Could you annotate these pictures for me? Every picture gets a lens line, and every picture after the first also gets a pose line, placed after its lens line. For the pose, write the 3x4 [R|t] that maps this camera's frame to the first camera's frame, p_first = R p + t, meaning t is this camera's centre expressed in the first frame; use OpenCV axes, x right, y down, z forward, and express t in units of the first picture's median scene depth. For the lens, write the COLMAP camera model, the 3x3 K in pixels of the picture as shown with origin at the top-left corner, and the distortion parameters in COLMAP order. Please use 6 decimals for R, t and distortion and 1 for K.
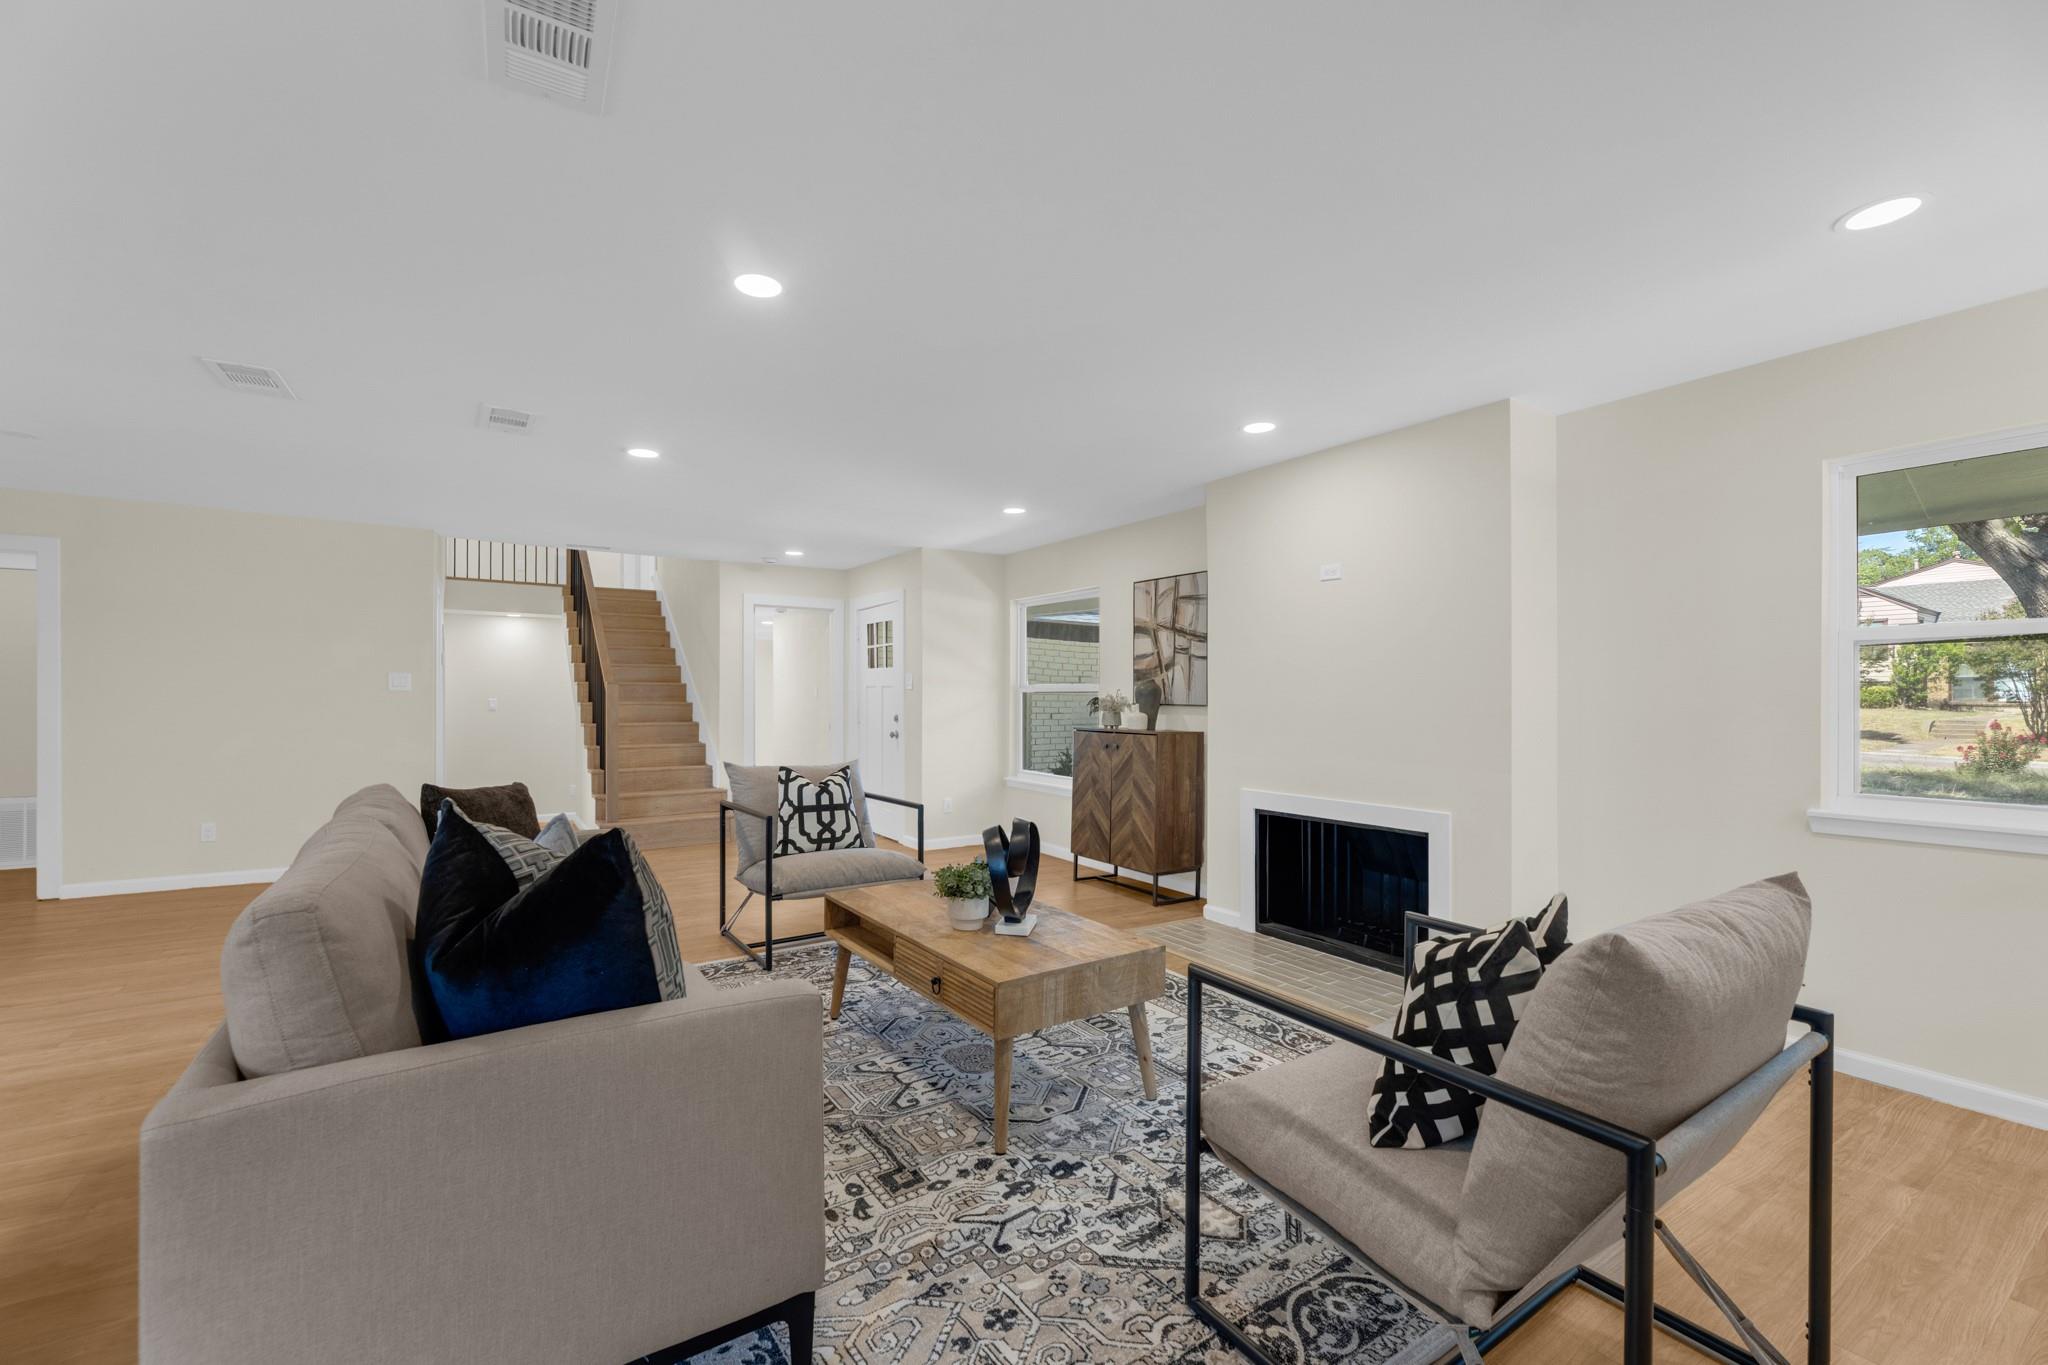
lens RADIAL K [[833.7, 0, 1009.7], [0, 833.7, 694.8], [0, 0, 1]] dist [-0.007751, -0.000072]
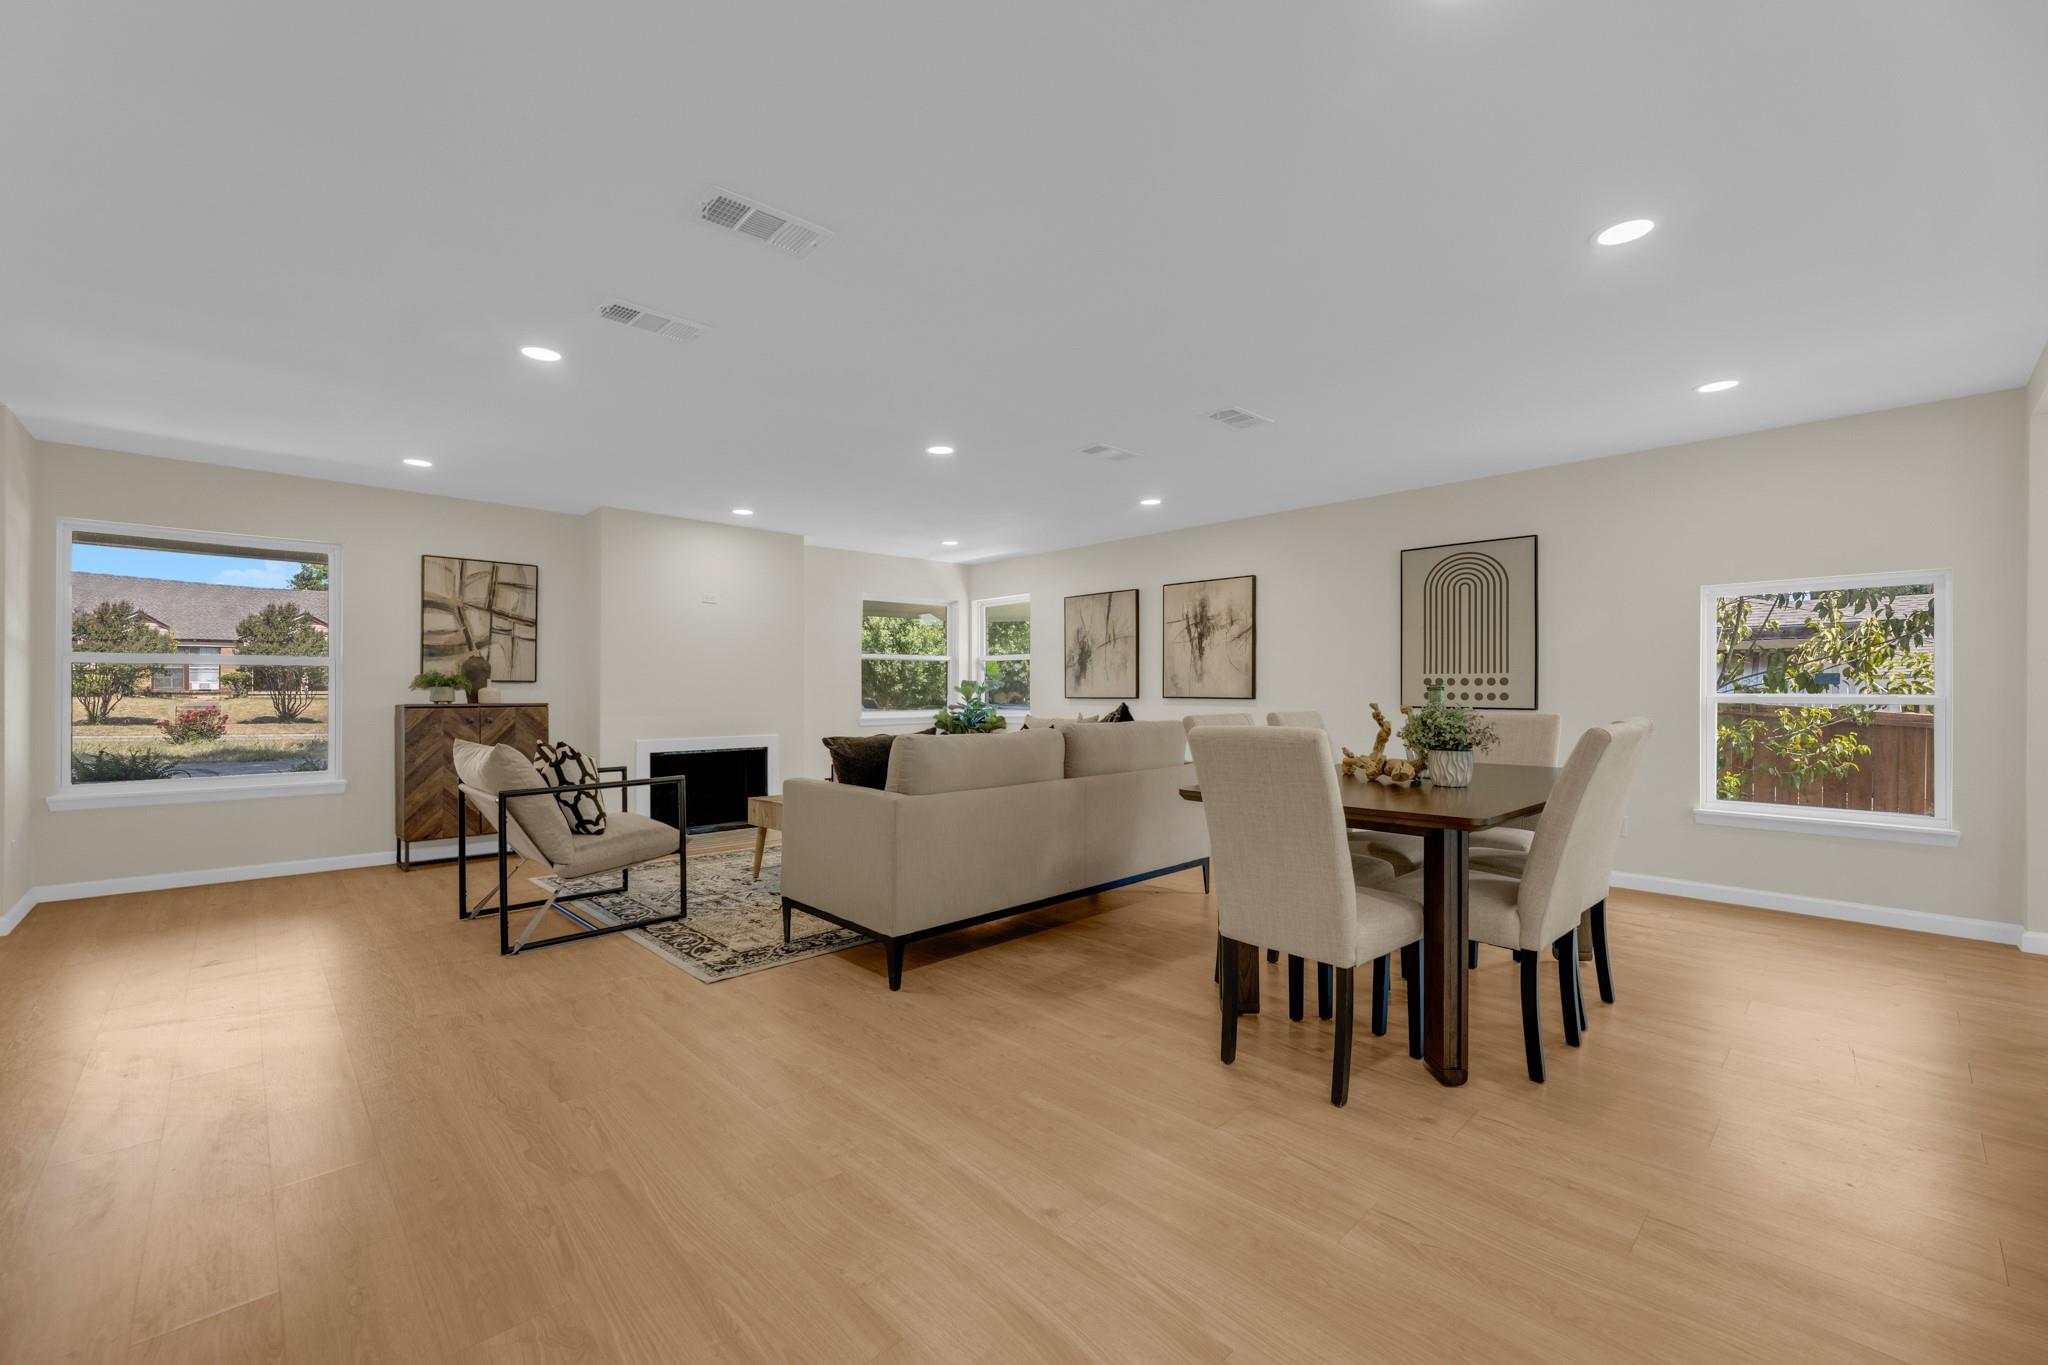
lens RADIAL K [[833.7, 0, 1009.7], [0, 833.7, 694.8], [0, 0, 1]] dist [-0.007751, -0.000072]
pose [[-0.174092, -0.009166, 0.984687, -1.264030], [-0.002477, 0.999958, 0.008871, 0.024309], [-0.984726, -0.000895, -0.174107, 0.678551]]
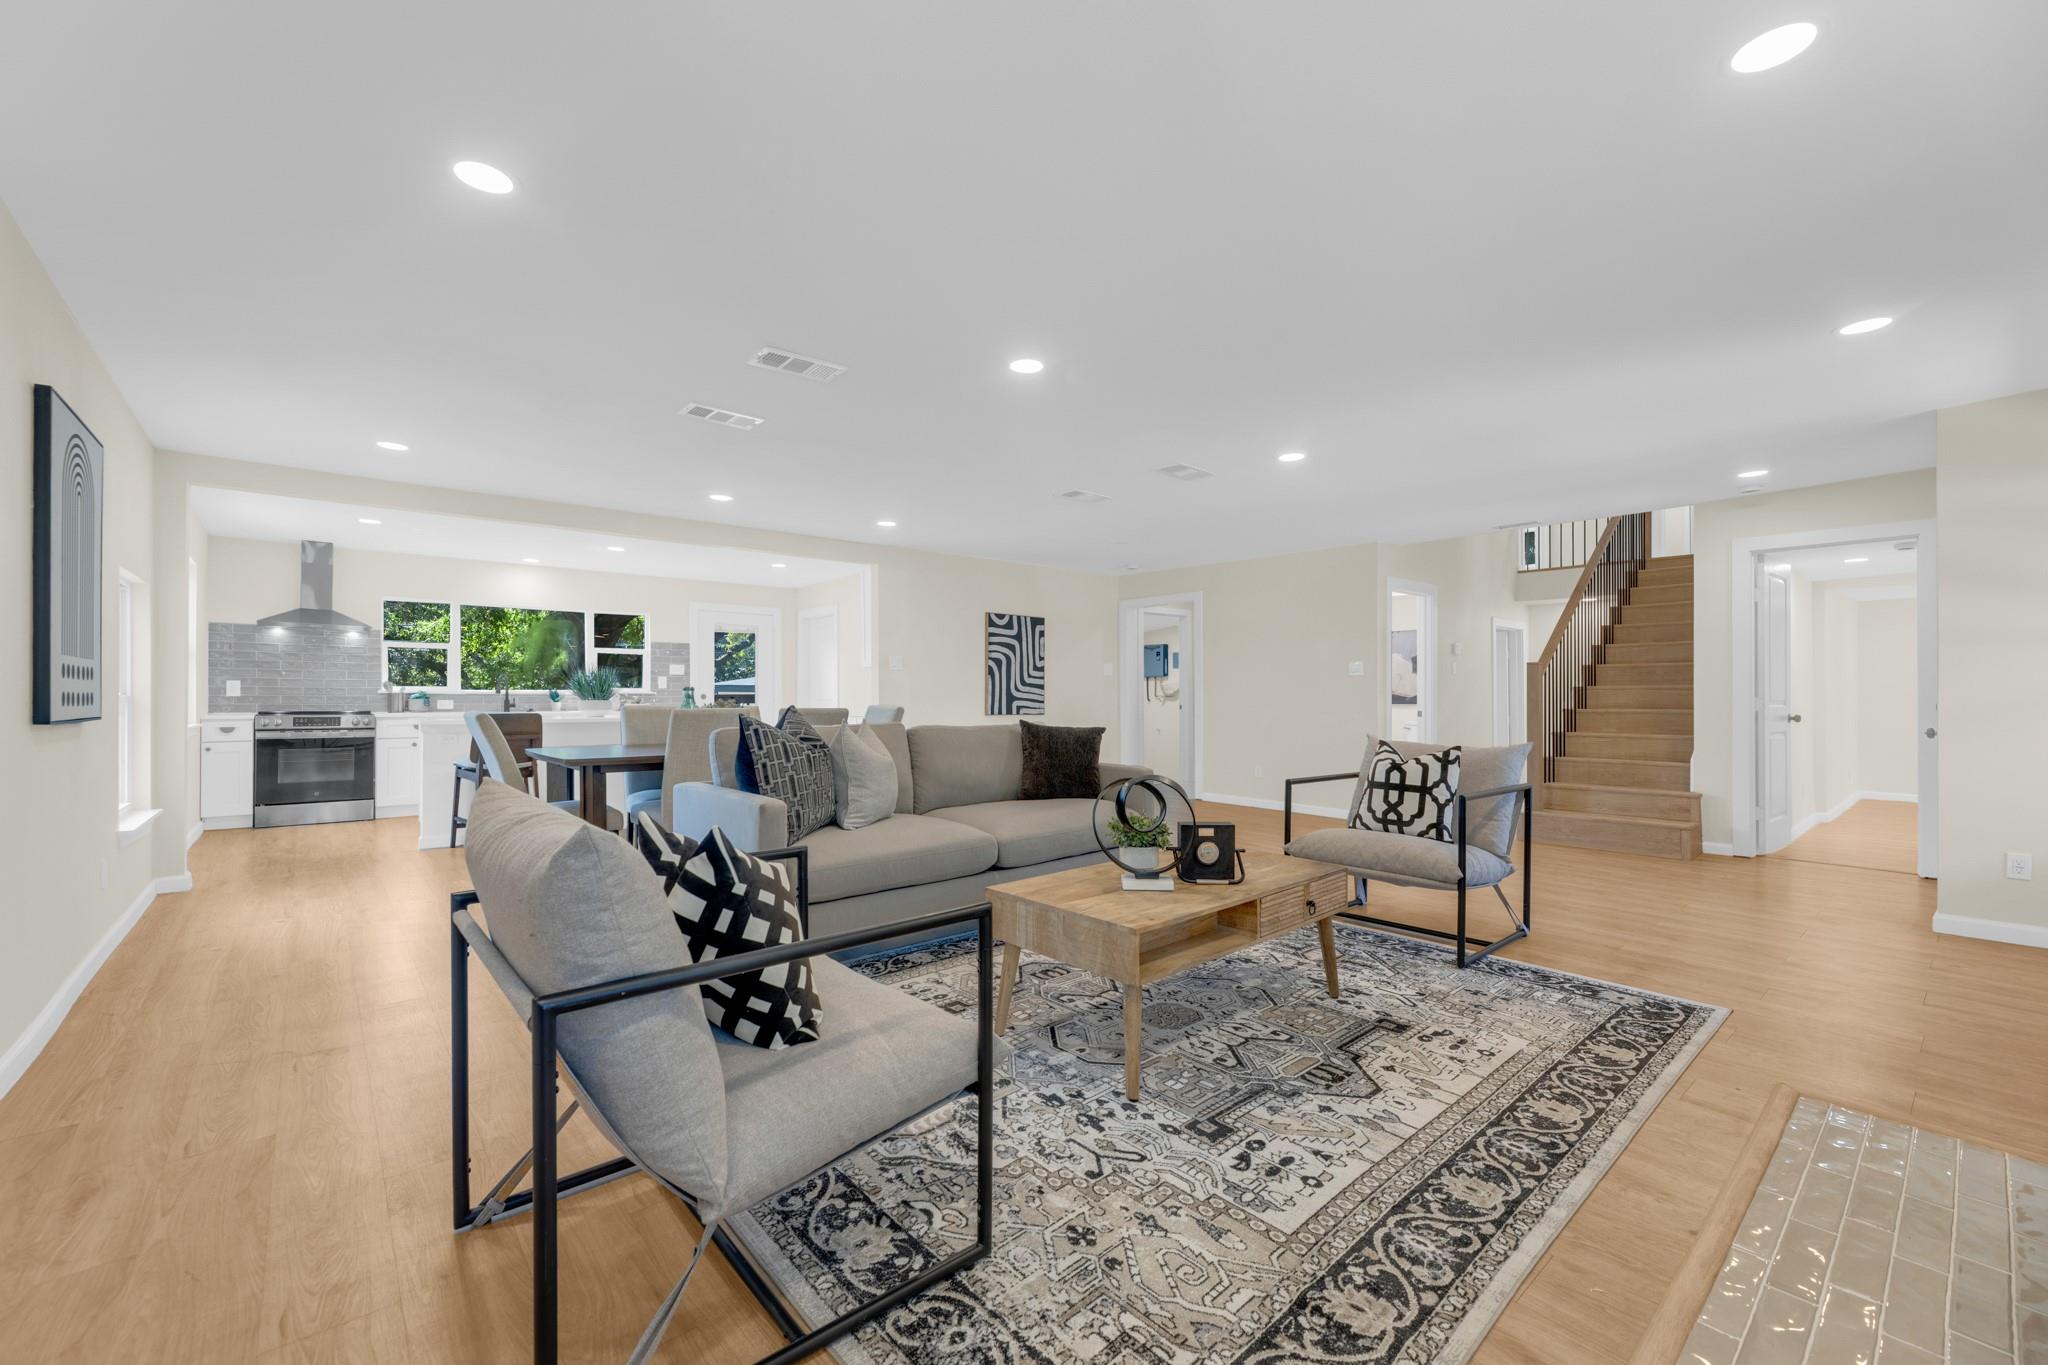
lens RADIAL K [[833.7, 0, 1009.7], [0, 833.7, 694.8], [0, 0, 1]] dist [-0.007751, -0.000072]
pose [[0.126064, -0.001781, -0.992021, 0.623181], [0.001892, 0.999997, -0.001555, 0.034985], [0.992020, -0.001681, 0.126067, 0.459958]]
